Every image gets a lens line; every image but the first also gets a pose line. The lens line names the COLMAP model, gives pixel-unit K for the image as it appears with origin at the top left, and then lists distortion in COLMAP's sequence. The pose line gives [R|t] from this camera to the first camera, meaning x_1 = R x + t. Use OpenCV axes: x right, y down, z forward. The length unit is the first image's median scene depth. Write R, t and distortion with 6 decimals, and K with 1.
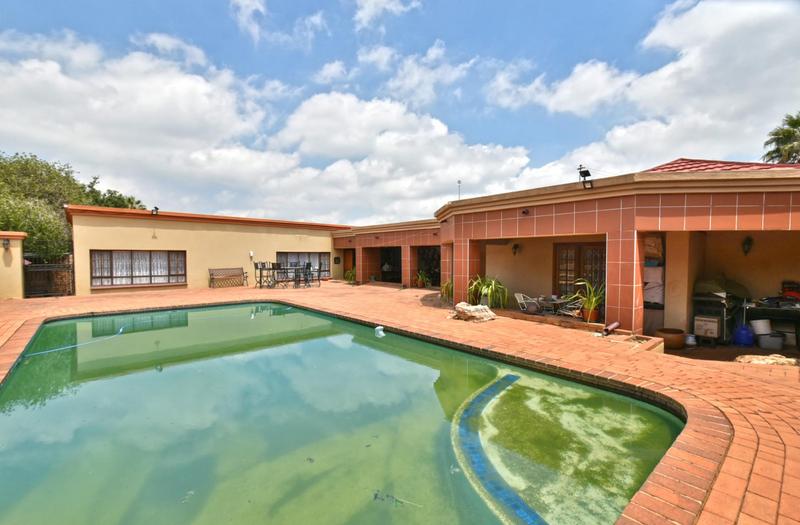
lens RADIAL K [[360.6, 0, 401.7], [0, 360.6, 265.2], [0, 0, 1]] dist [0.000637, 0.000604]
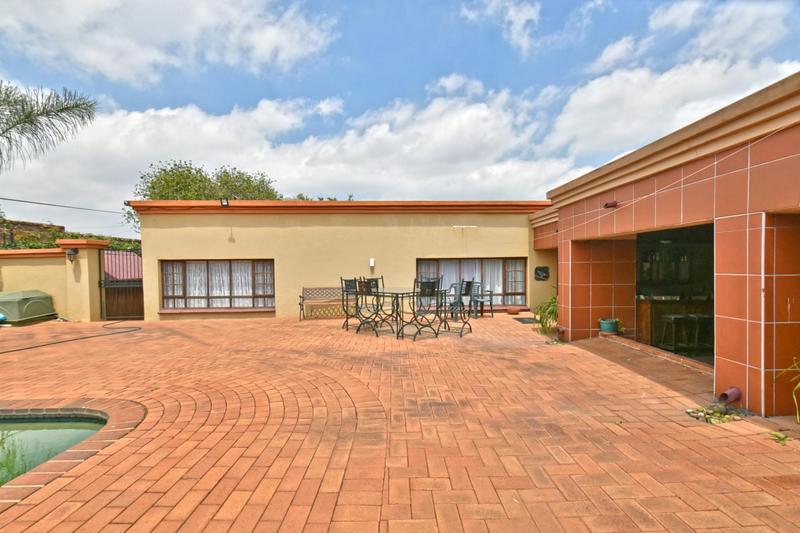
lens RADIAL K [[360.6, 0, 407.2], [0, 360.6, 279.4], [0, 0, 1]] dist [0.000637, 0.000604]
pose [[0.760973, 0.016348, -0.648577, 0.000468], [-0.007148, 0.999833, 0.016815, -0.013470], [0.648744, -0.008160, 0.760963, 0.556623]]
